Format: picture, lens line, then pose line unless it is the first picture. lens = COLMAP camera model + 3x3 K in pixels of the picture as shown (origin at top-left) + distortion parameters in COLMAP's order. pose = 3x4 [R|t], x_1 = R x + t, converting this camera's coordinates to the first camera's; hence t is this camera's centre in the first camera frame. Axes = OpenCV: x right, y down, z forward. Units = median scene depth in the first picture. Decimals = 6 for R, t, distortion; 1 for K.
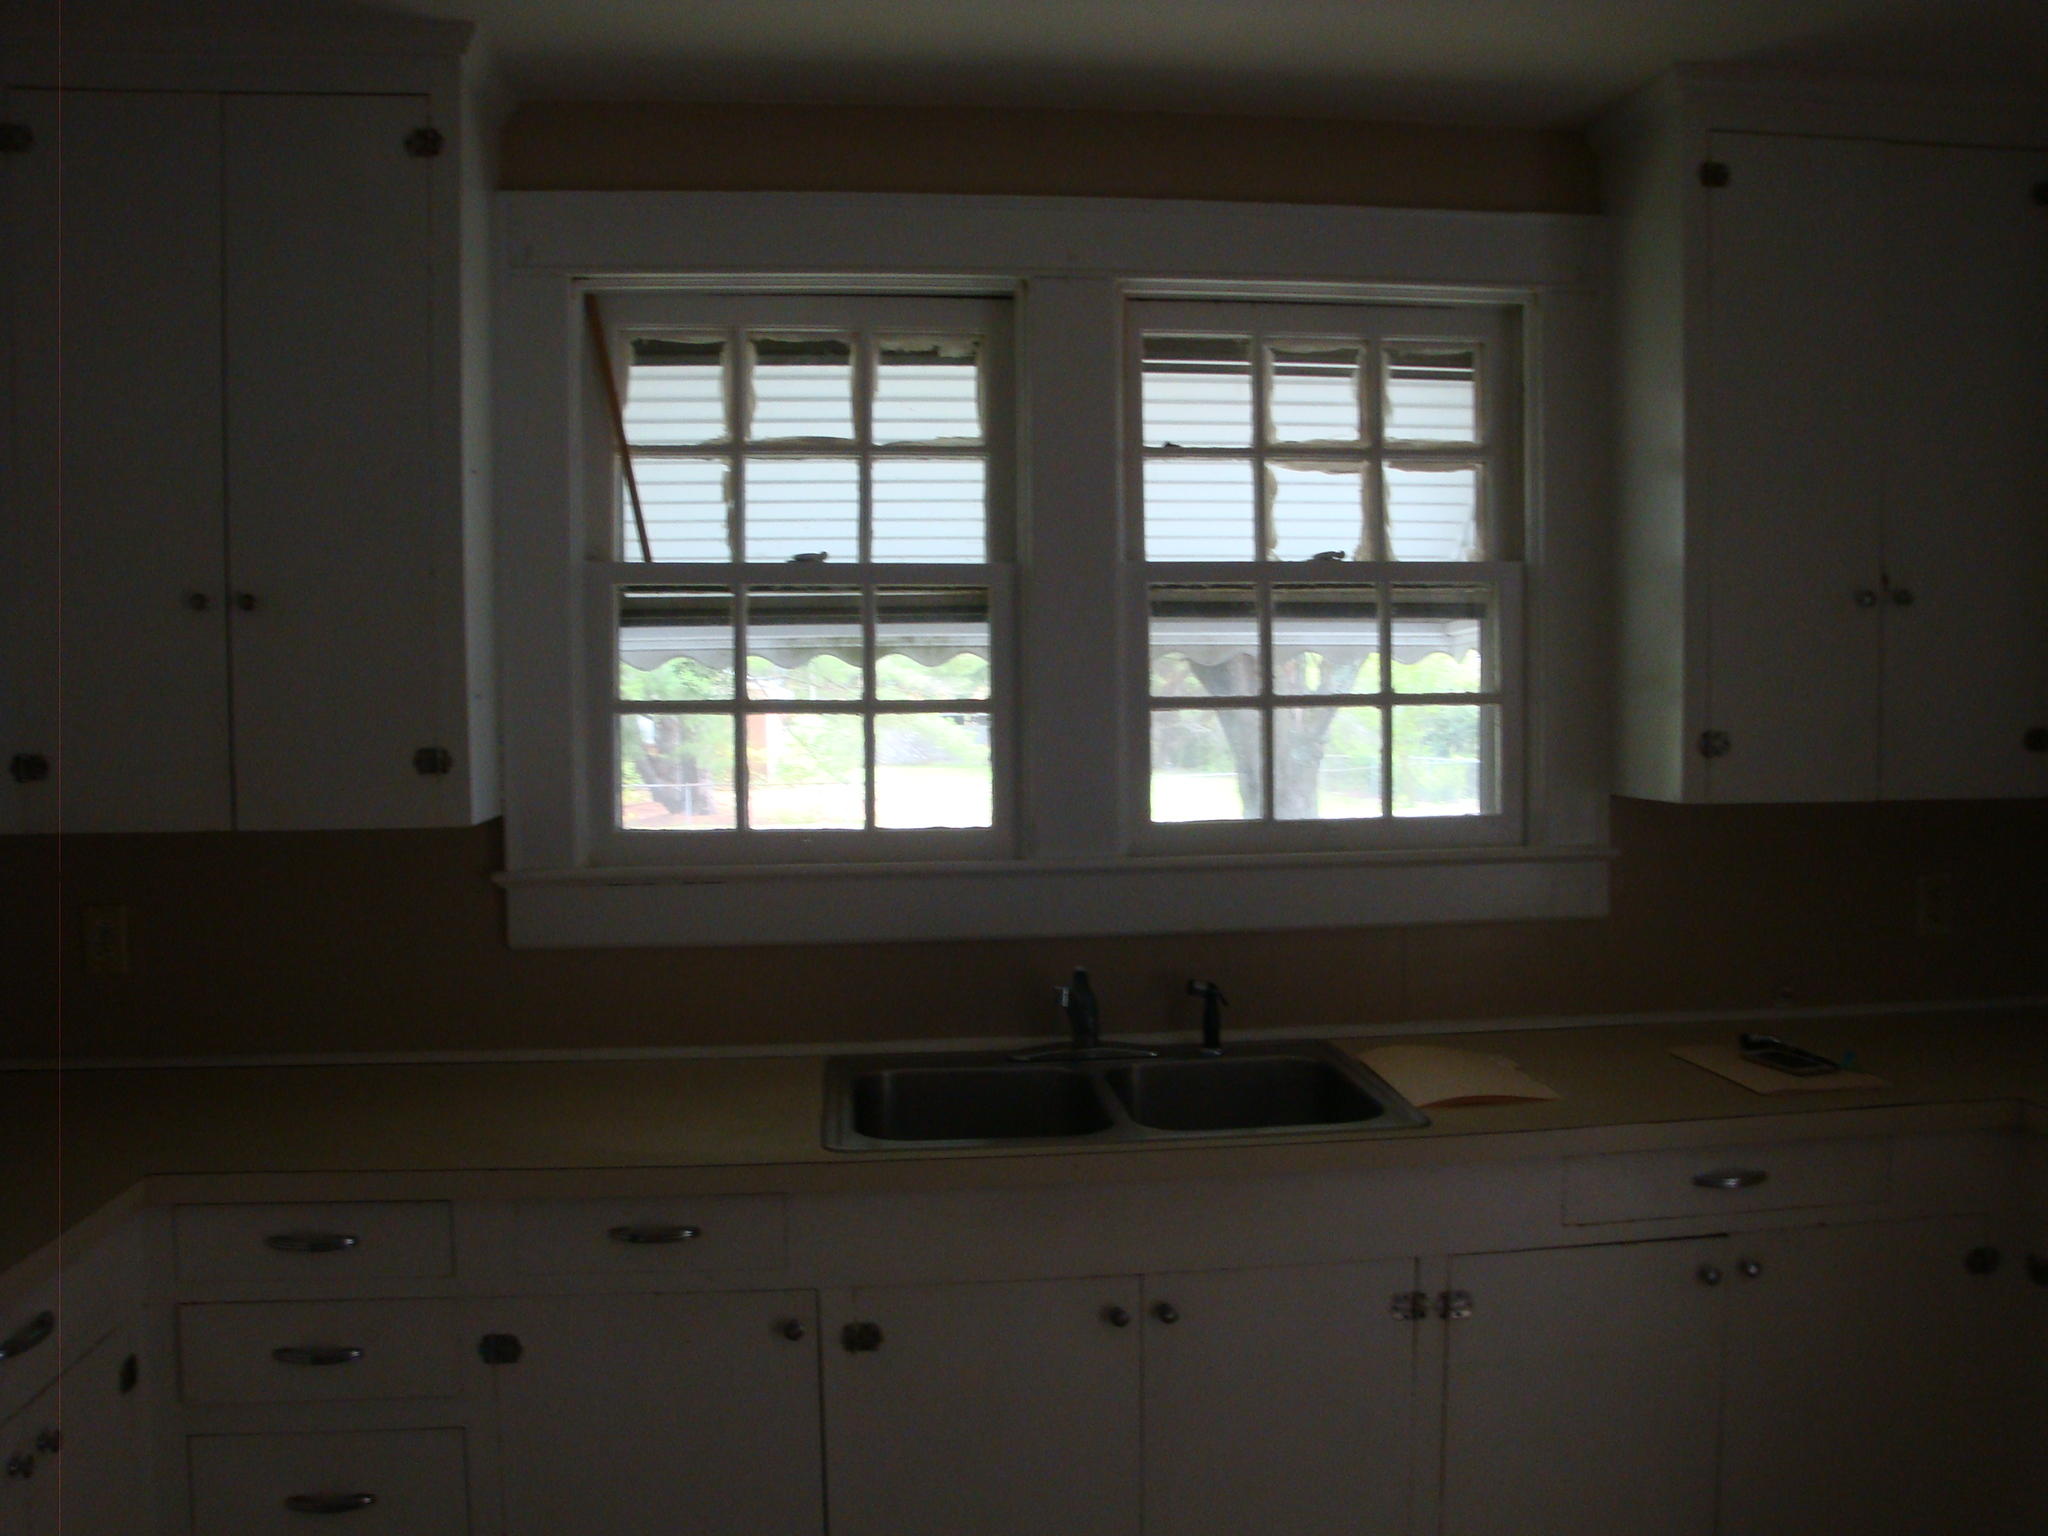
lens RADIAL K [[1770.6, 0, 1024.0], [0, 1770.6, 768.0], [0, 0, 1]] dist [-0.142873, 0.133830]
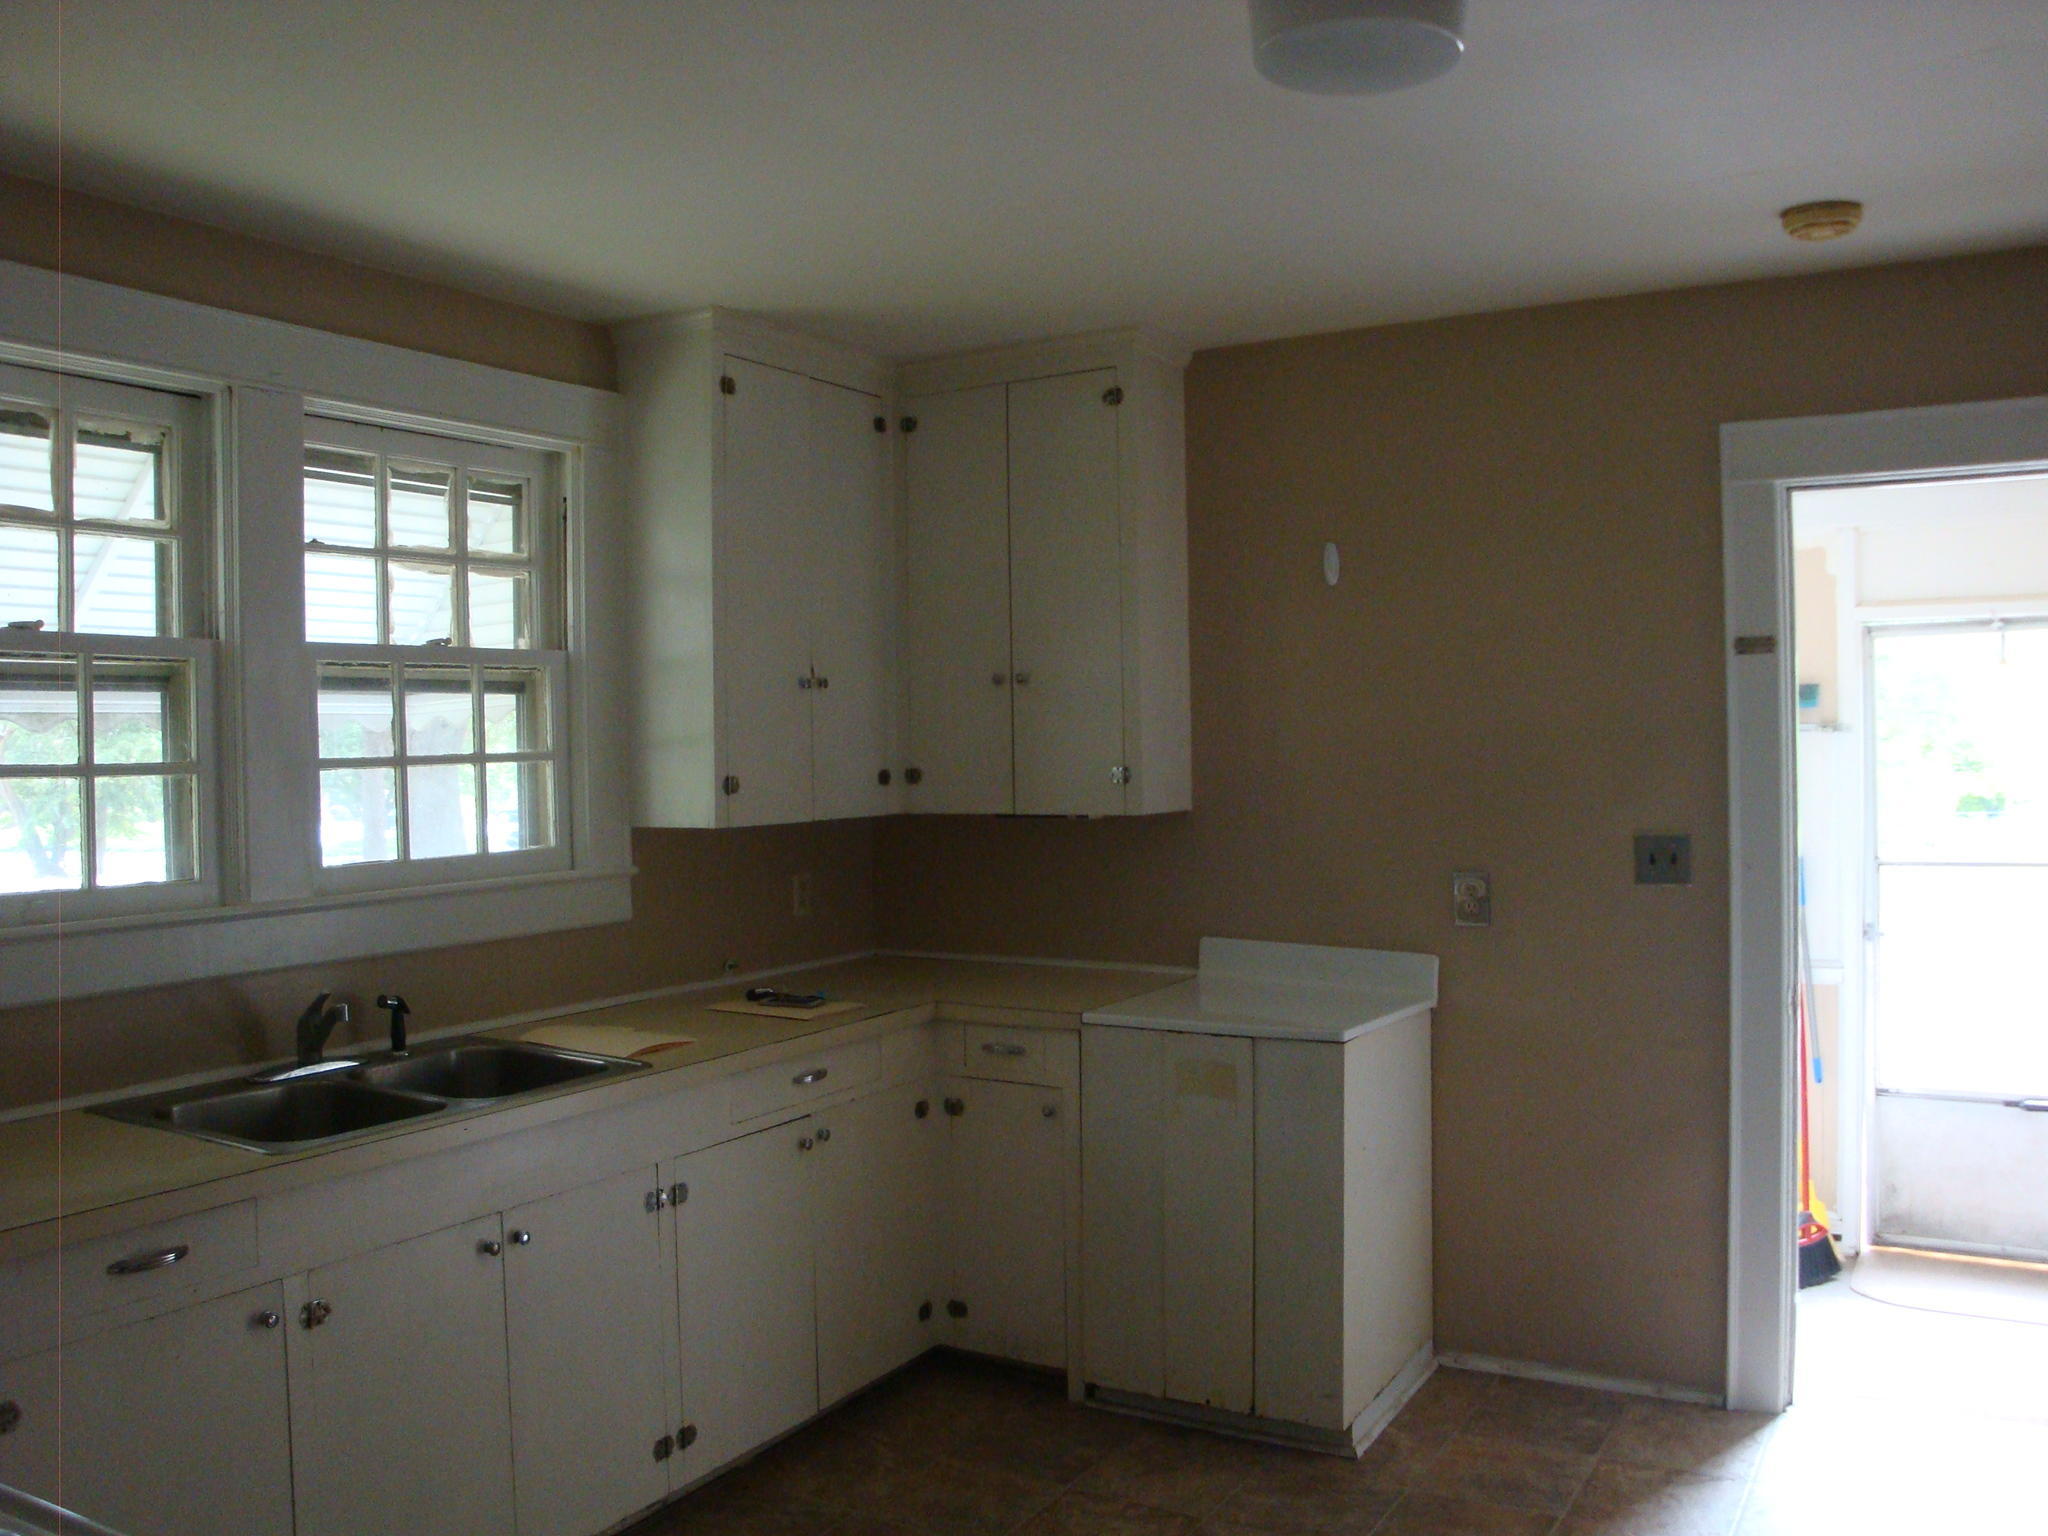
lens RADIAL K [[1770.6, 0, 1024.0], [0, 1770.6, 768.0], [0, 0, 1]] dist [-0.142873, 0.133830]
pose [[0.603332, -0.014098, 0.797366, -0.555536], [0.049118, 0.998602, -0.019509, 0.011198], [-0.795976, 0.050935, 0.603181, -0.052281]]
